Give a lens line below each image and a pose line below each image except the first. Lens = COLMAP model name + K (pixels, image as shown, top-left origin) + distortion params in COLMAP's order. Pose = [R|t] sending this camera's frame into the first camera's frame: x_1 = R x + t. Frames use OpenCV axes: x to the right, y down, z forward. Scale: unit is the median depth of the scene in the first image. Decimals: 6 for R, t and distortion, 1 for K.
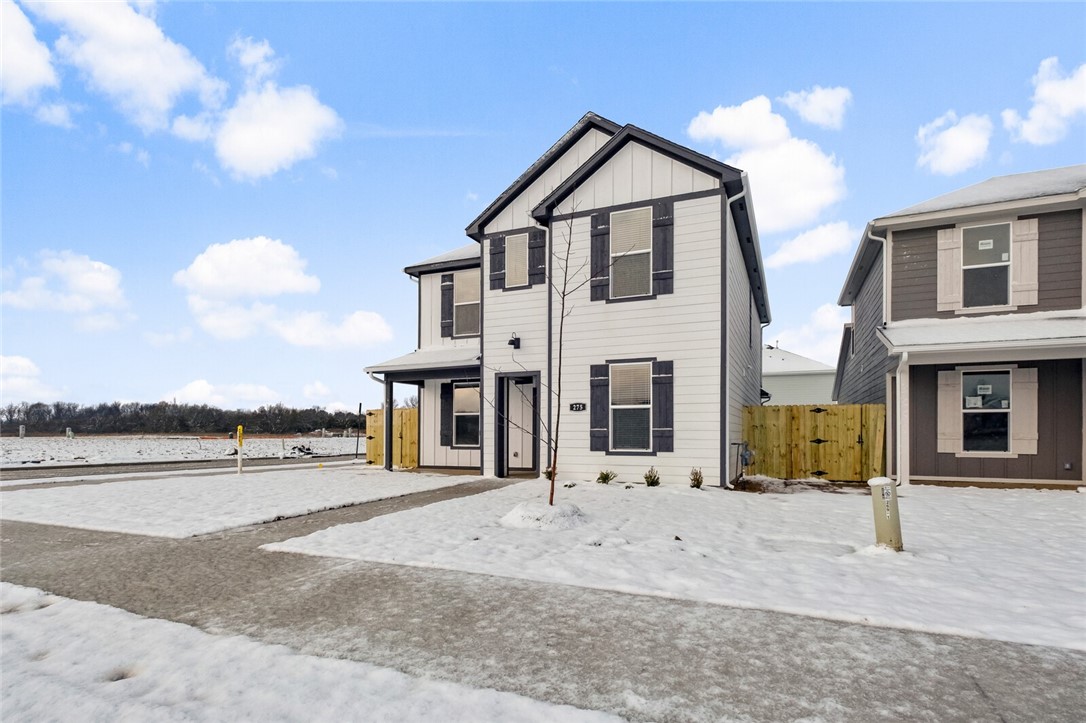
lens RADIAL K [[538.3, 0, 542.4], [0, 538.3, 433.6], [0, 0, 1]] dist [0.004450, -0.000223]
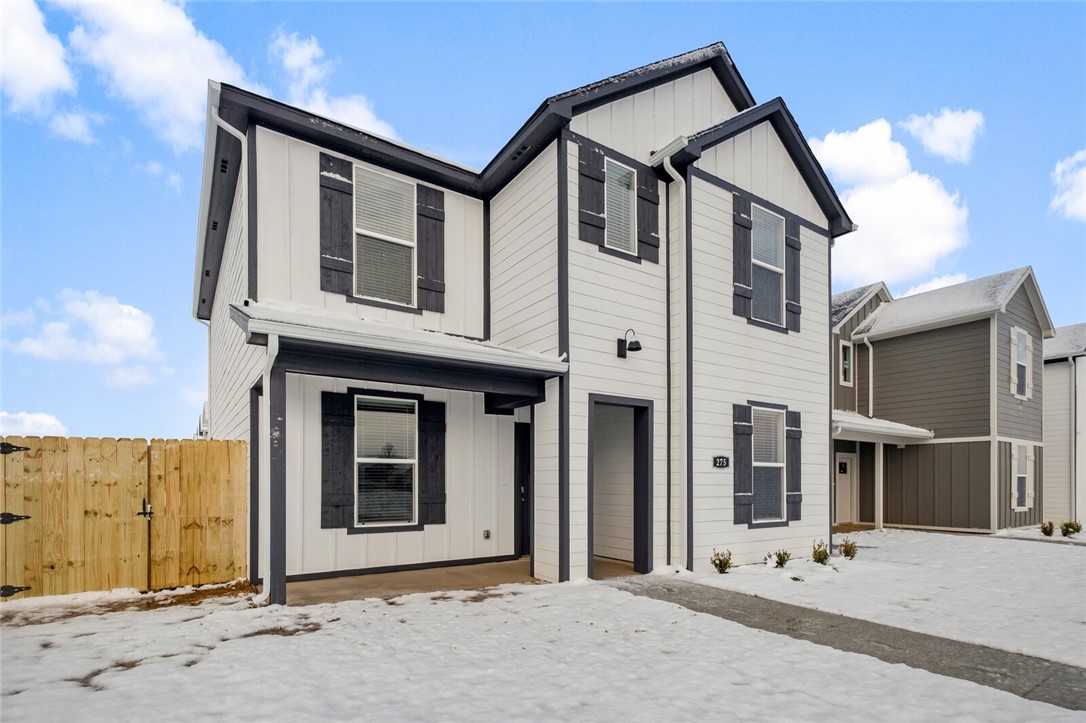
lens RADIAL K [[535.5, 0, 545.3], [0, 535.5, 485.5], [0, 0, 1]] dist [0.002008, -0.000030]
pose [[0.544883, -0.004454, 0.838500, -0.588741], [-0.001123, 0.999981, 0.006041, -0.021370], [-0.838511, -0.004234, 0.544868, 0.755458]]
